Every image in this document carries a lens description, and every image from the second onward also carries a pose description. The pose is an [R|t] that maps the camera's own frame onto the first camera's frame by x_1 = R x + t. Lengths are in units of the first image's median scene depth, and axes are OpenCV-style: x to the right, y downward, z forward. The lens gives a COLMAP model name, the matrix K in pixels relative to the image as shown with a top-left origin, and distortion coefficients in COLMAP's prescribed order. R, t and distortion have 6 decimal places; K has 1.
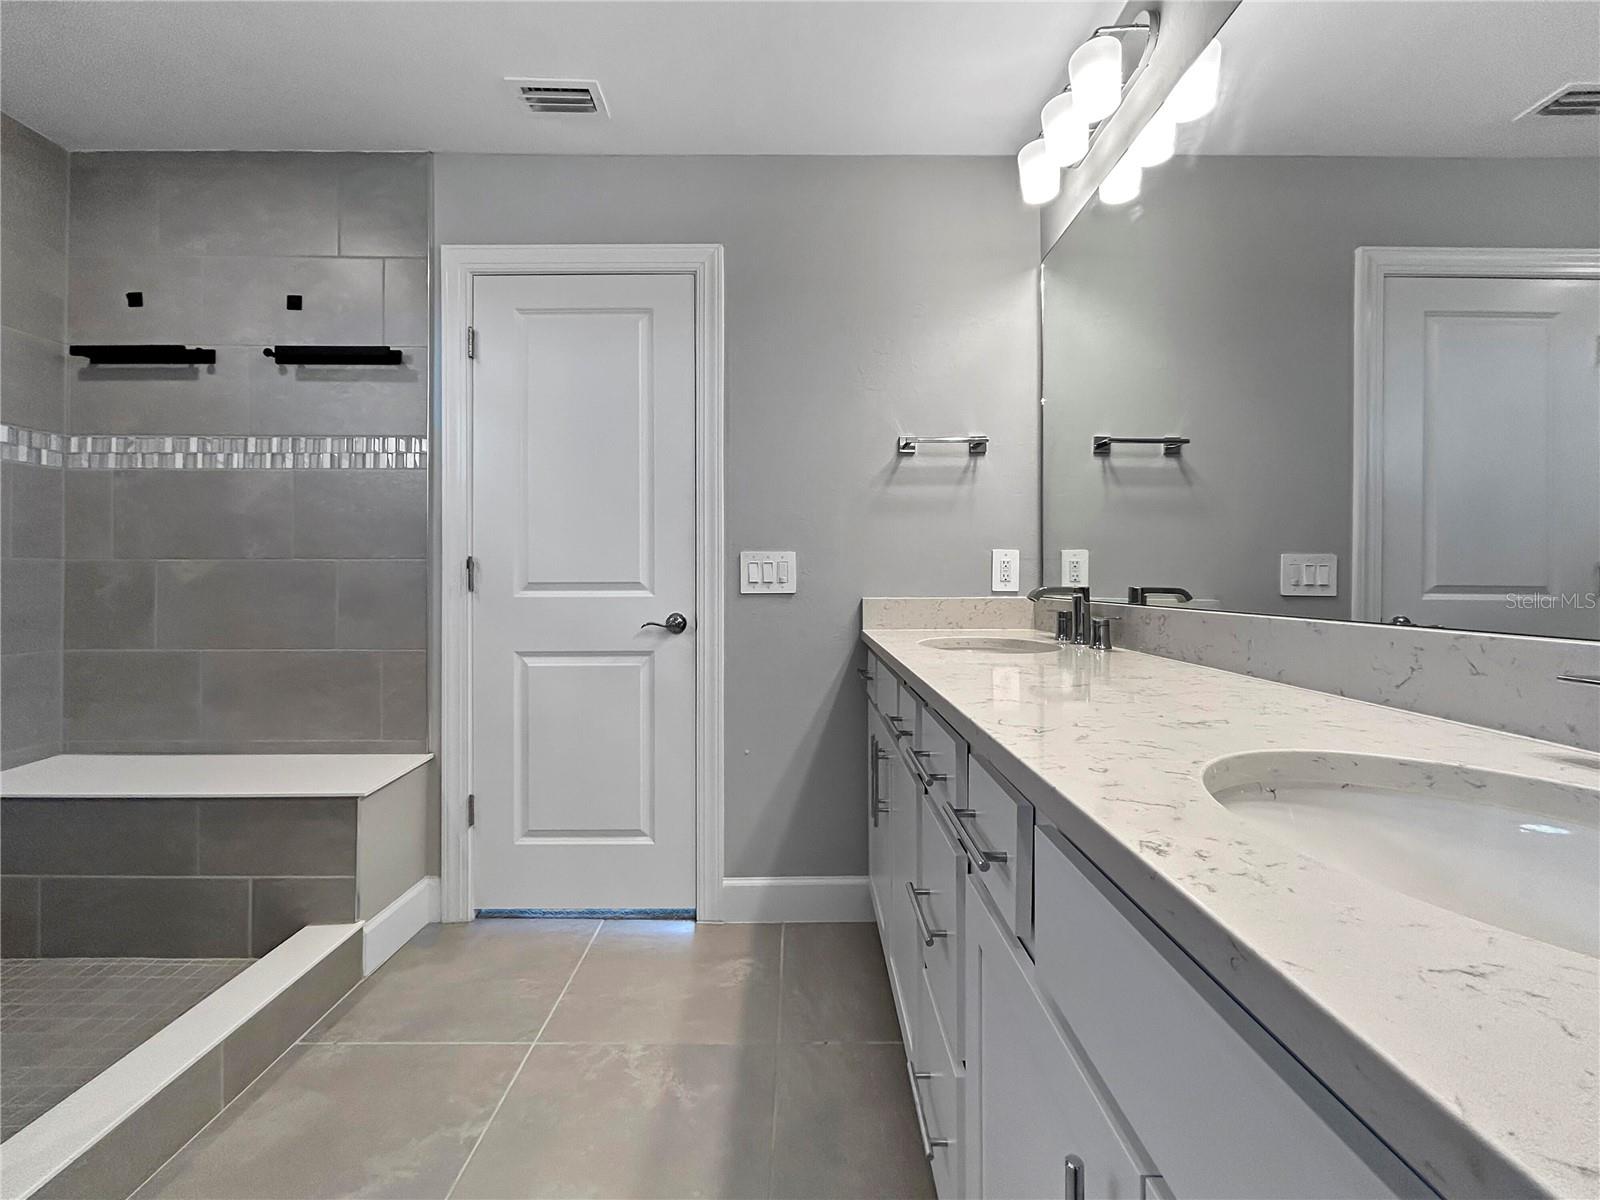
lens RADIAL K [[655.6, 0, 799.7], [0, 655.6, 603.9], [0, 0, 1]] dist [-0.007962, 0.000756]
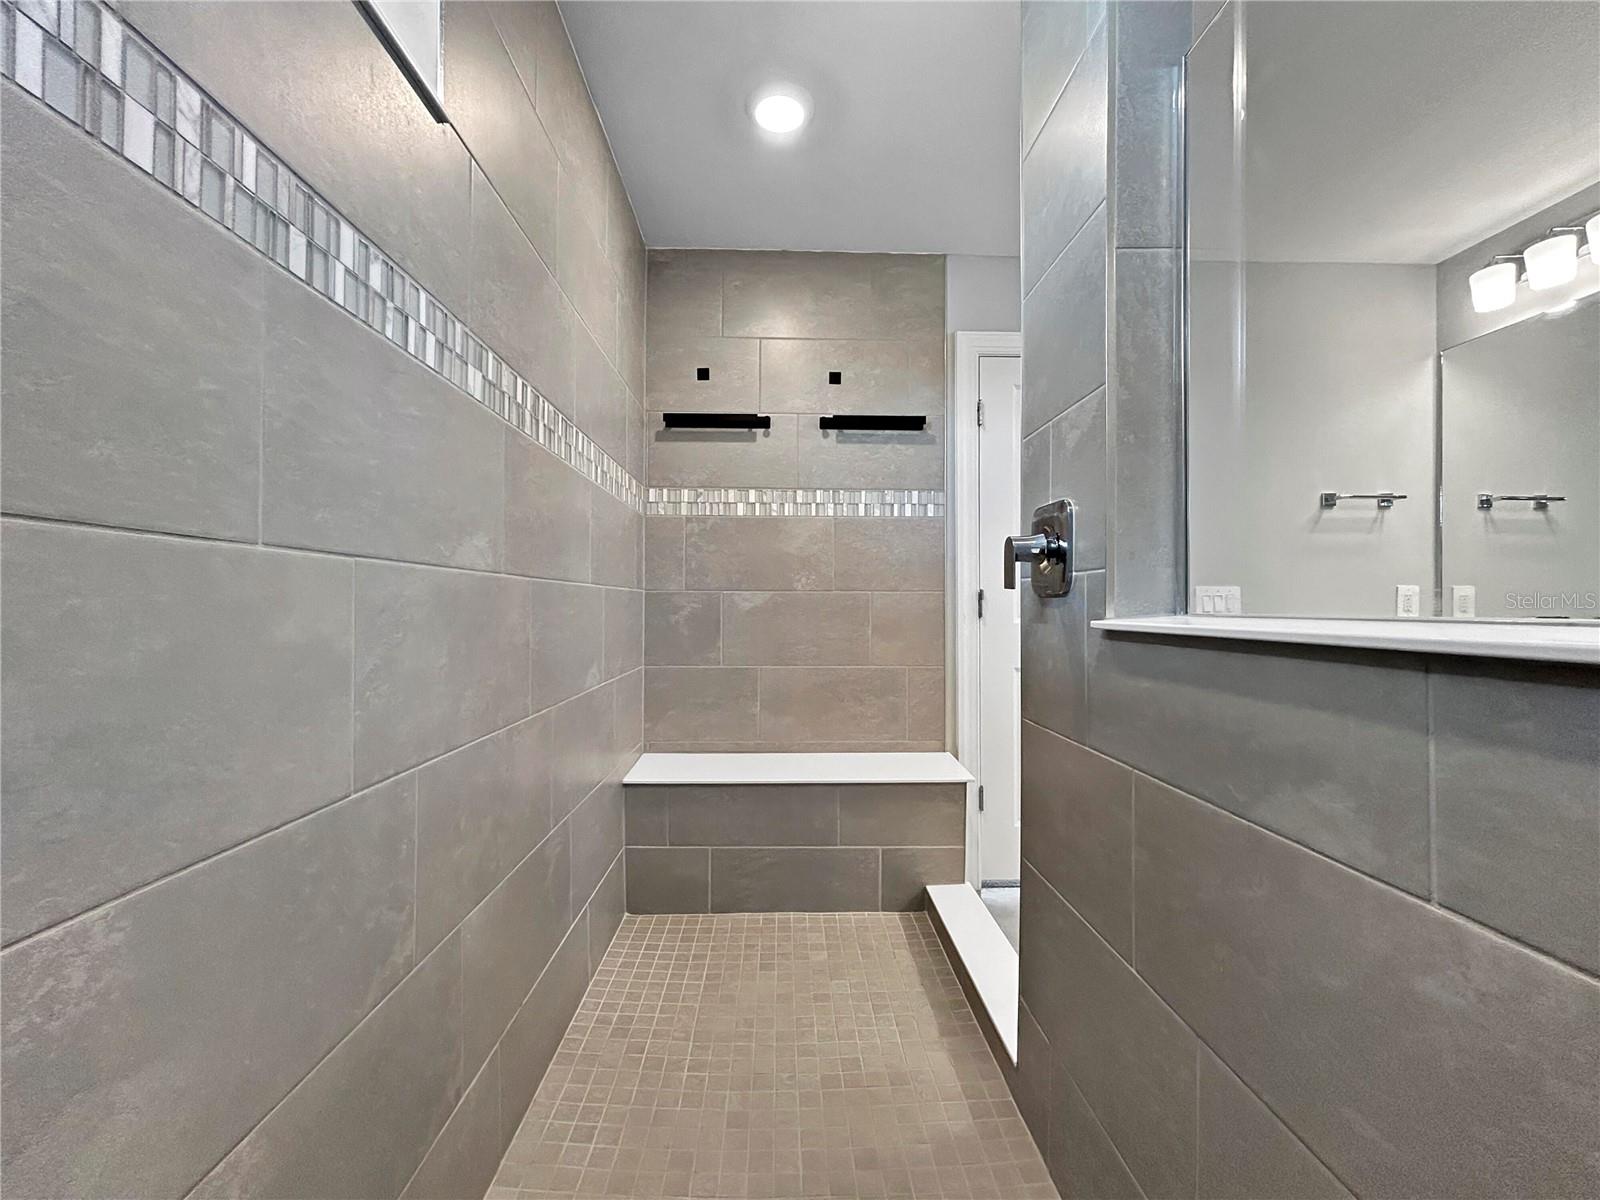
lens RADIAL K [[655.6, 0, 793.3], [0, 655.6, 630.7], [0, 0, 1]] dist [-0.007962, 0.000756]
pose [[0.999902, 0.002137, 0.013854, -0.868543], [-0.002275, 0.999948, 0.009960, -0.007665], [-0.013832, -0.009991, 0.999854, -0.212929]]
